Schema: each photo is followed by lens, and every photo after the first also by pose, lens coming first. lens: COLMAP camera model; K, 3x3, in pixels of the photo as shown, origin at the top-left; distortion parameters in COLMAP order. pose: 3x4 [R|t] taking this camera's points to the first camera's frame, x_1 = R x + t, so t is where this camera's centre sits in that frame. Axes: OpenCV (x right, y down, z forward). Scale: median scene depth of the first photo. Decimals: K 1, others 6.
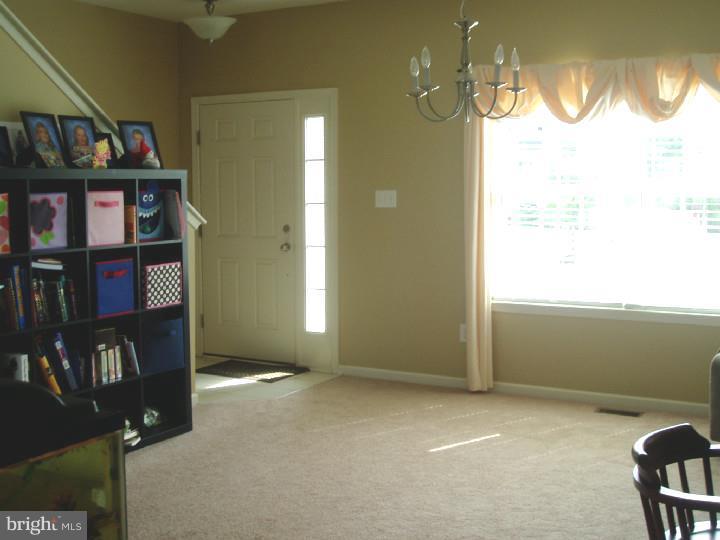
lens RADIAL K [[755.5, 0, 360.0], [0, 755.5, 270.0], [0, 0, 1]] dist [-0.103313, 0.049211]
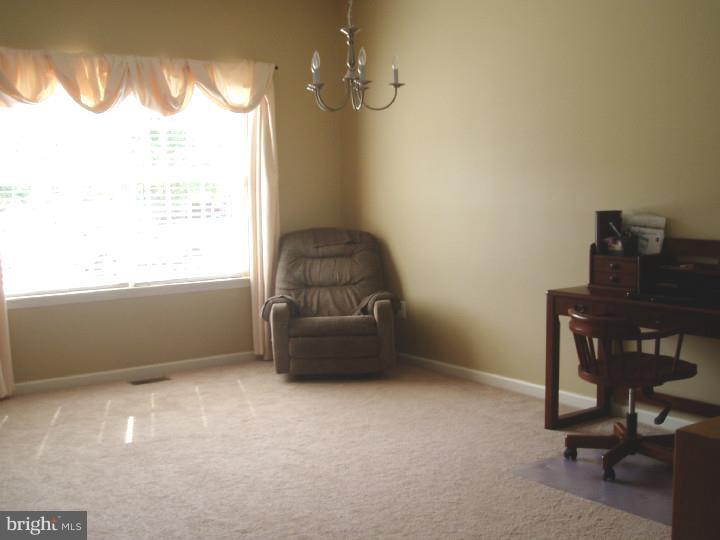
lens RADIAL K [[755.5, 0, 360.0], [0, 755.5, 270.0], [0, 0, 1]] dist [-0.103313, 0.049211]
pose [[0.530088, -0.112748, 0.840413, -0.417690], [0.097100, 0.992672, 0.071930, -0.020545], [-0.842365, 0.043475, 0.537151, 0.151349]]
